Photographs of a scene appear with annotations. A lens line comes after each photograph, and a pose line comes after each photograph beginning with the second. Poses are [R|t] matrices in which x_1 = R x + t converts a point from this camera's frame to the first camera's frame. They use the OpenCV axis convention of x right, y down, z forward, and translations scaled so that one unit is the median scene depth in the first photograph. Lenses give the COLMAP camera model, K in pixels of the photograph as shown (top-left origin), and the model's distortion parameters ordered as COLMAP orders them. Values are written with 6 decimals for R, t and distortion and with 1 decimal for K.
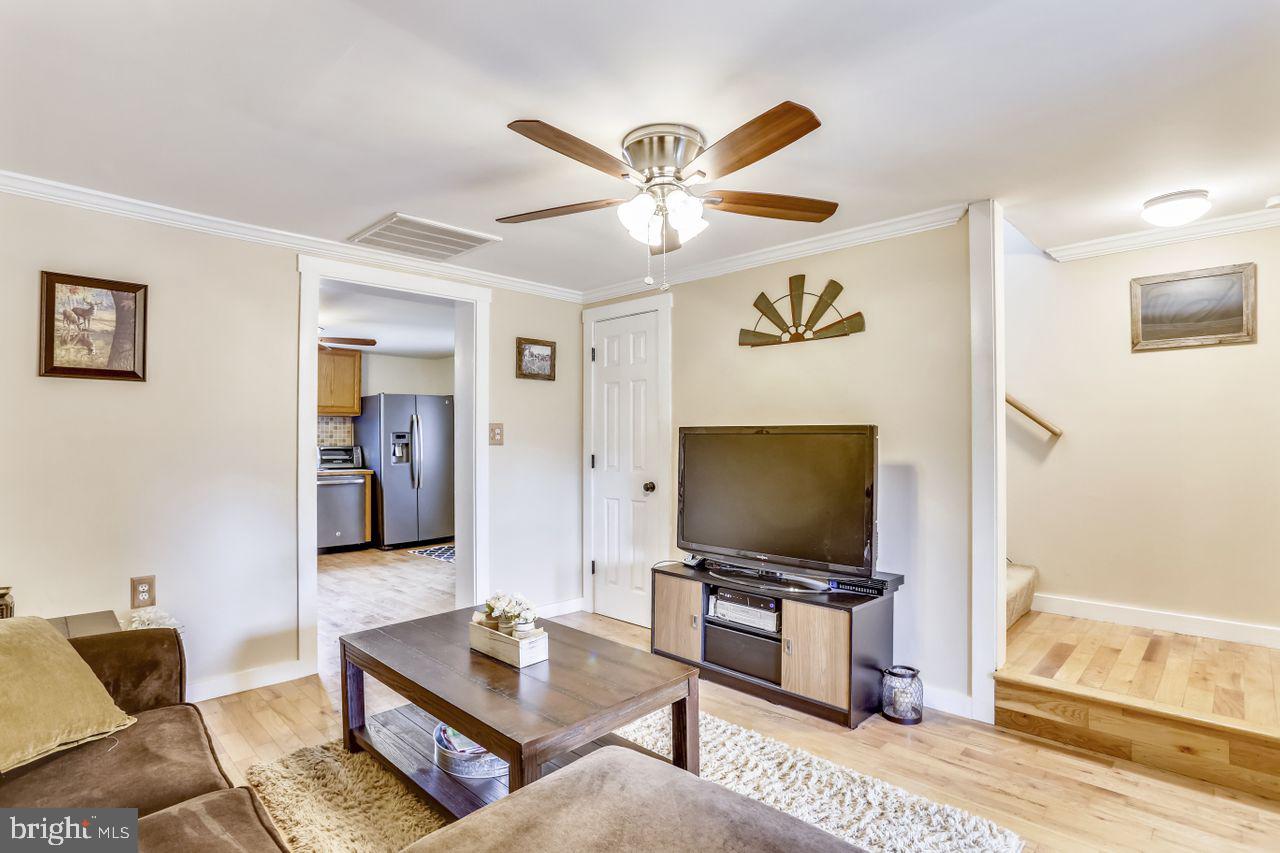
lens RADIAL K [[631.8, 0, 619.1], [0, 631.8, 426.1], [0, 0, 1]] dist [-0.056197, 0.027984]
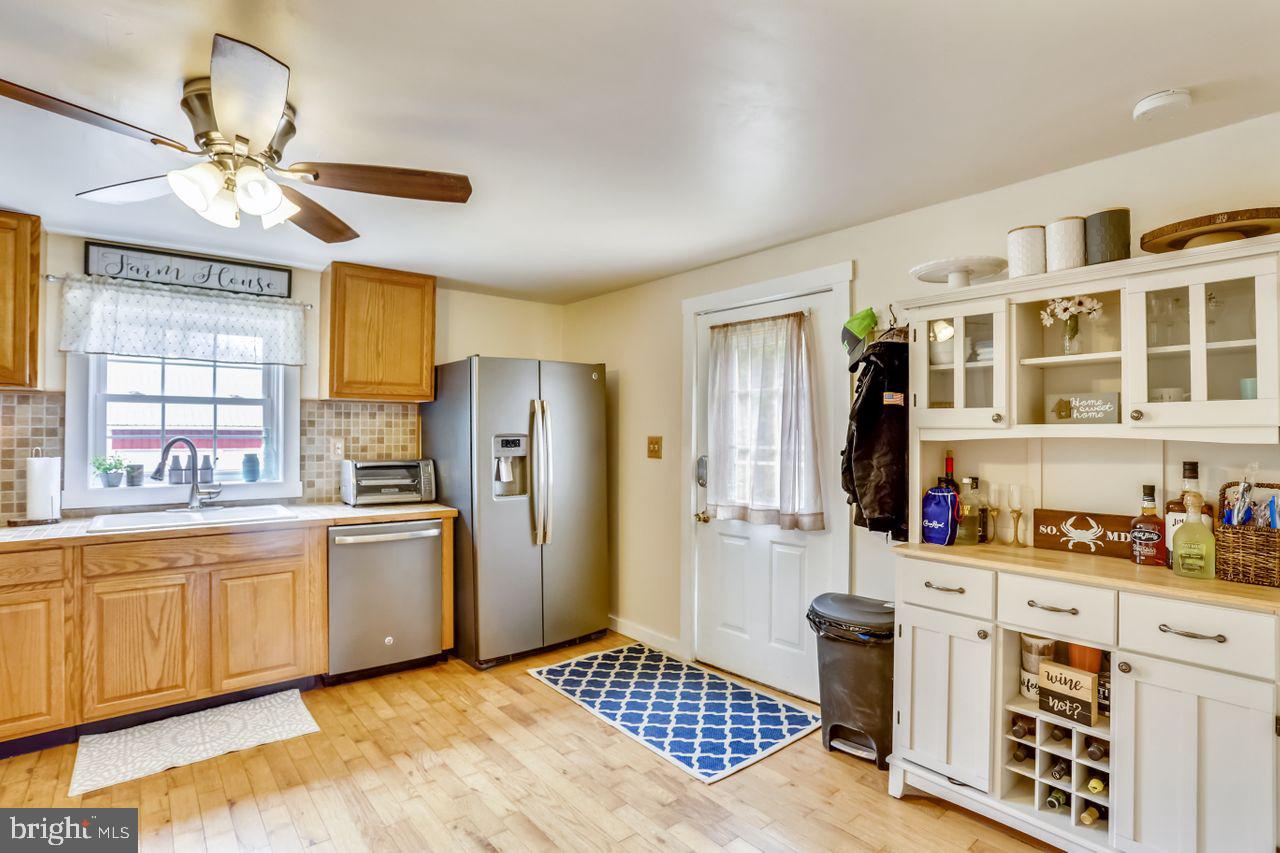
lens RADIAL K [[631.8, 0, 619.1], [0, 631.8, 426.1], [0, 0, 1]] dist [-0.056197, 0.027984]
pose [[0.993229, 0.006534, -0.115993, -0.206202], [-0.005224, 0.999919, 0.011598, -0.003061], [0.116059, -0.010914, 0.993182, 0.516909]]
